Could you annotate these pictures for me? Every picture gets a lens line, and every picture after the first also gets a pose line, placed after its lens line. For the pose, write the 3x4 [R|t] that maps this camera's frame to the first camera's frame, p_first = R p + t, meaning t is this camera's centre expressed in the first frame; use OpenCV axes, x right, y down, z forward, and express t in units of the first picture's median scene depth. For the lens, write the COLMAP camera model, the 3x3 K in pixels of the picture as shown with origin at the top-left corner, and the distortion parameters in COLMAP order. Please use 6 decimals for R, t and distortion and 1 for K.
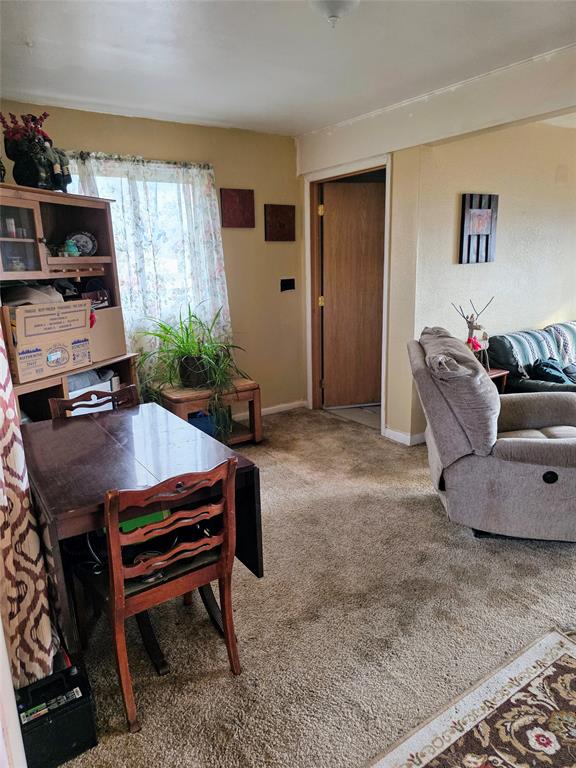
lens RADIAL K [[517.5, 0, 283.5], [0, 517.5, 388.3], [0, 0, 1]] dist [0.052468, -0.047860]
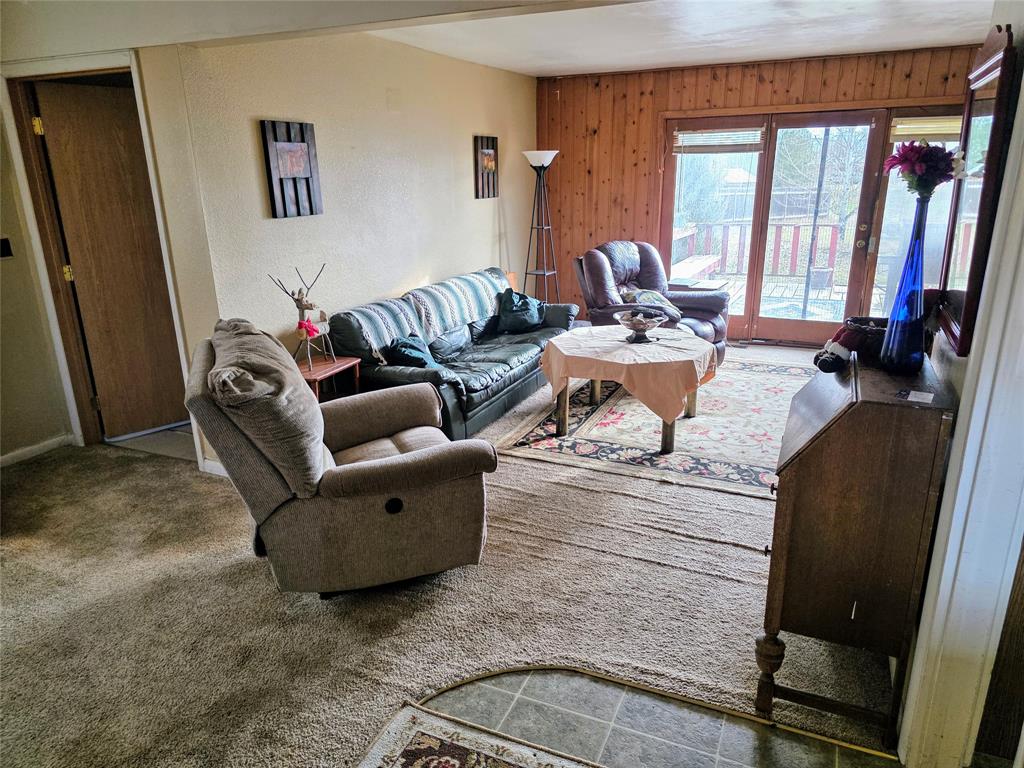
lens RADIAL K [[689.9, 0, 520.6], [0, 689.9, 390.9], [0, 0, 1]] dist [0.052468, -0.047860]
pose [[0.842880, -0.145253, 0.518127, 0.097943], [0.120550, 0.989376, 0.081255, -0.042106], [-0.524425, -0.006028, 0.851435, 0.002863]]
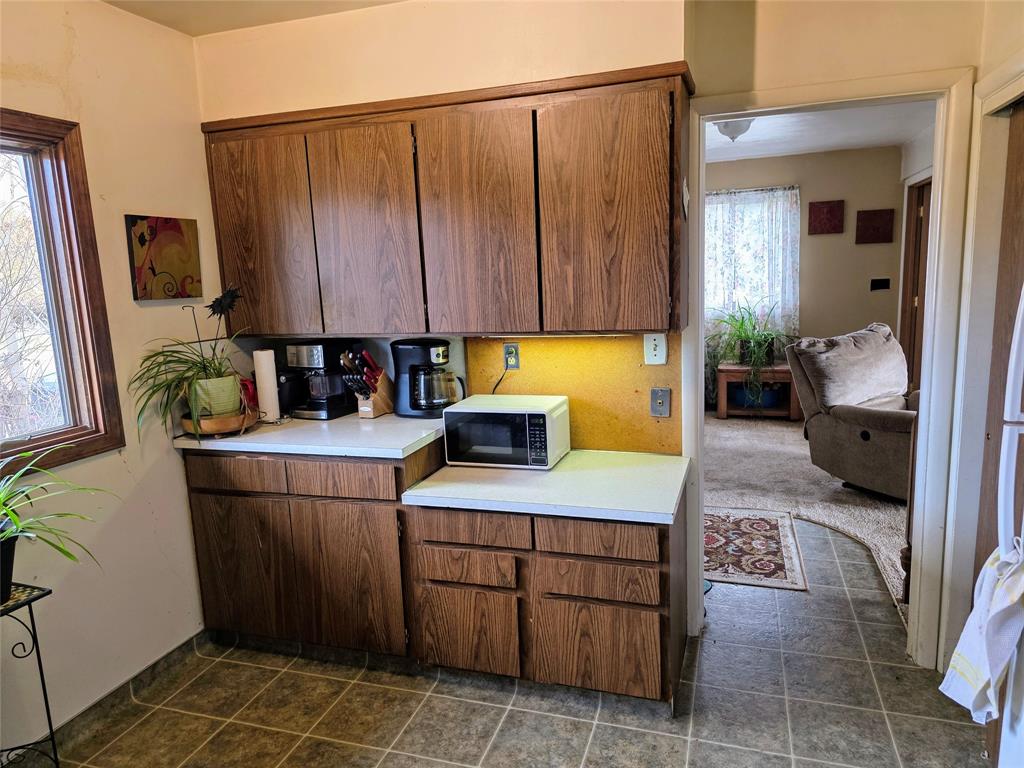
lens RADIAL K [[689.9, 0, 506.8], [0, 689.9, 380.6], [0, 0, 1]] dist [0.052468, -0.047860]
pose [[0.608835, 0.129387, -0.782674, 0.845204], [-0.164410, 0.985769, 0.035069, 0.076559], [0.776073, 0.107328, 0.621443, -0.519673]]
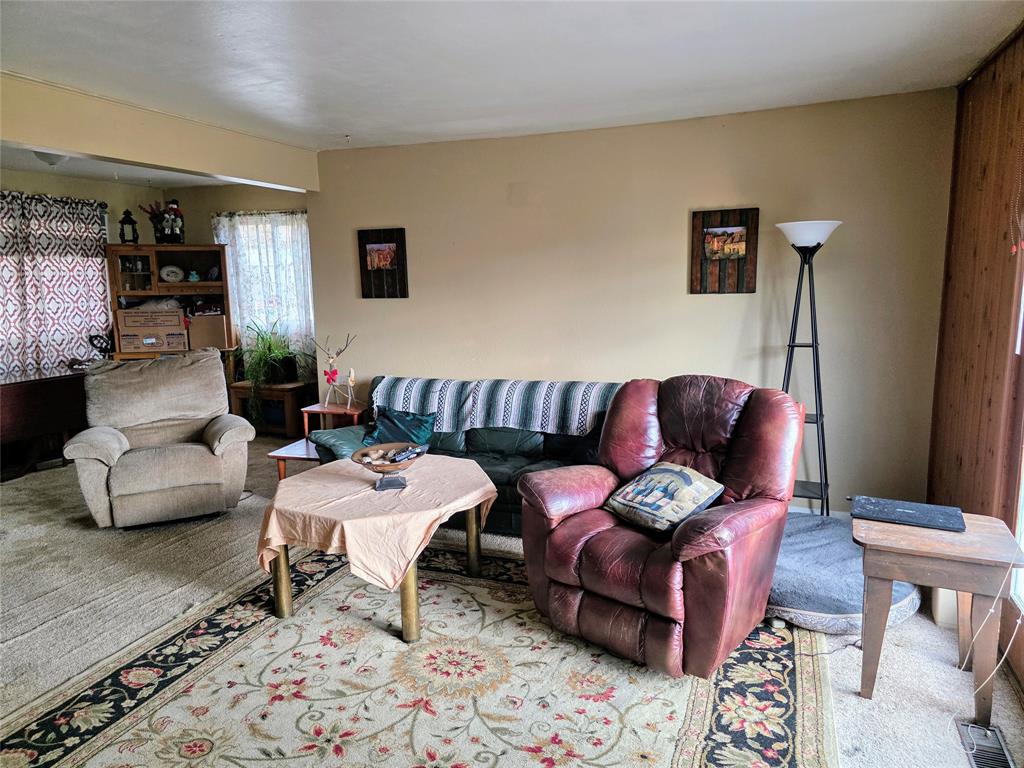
lens RADIAL K [[689.9, 0, 503.7], [0, 689.9, 377.0], [0, 0, 1]] dist [0.052468, -0.047860]
pose [[0.577470, 0.140526, -0.804227, 1.640932], [-0.197959, 0.979780, 0.029058, -0.192247], [0.792049, 0.142424, 0.593611, 0.478430]]
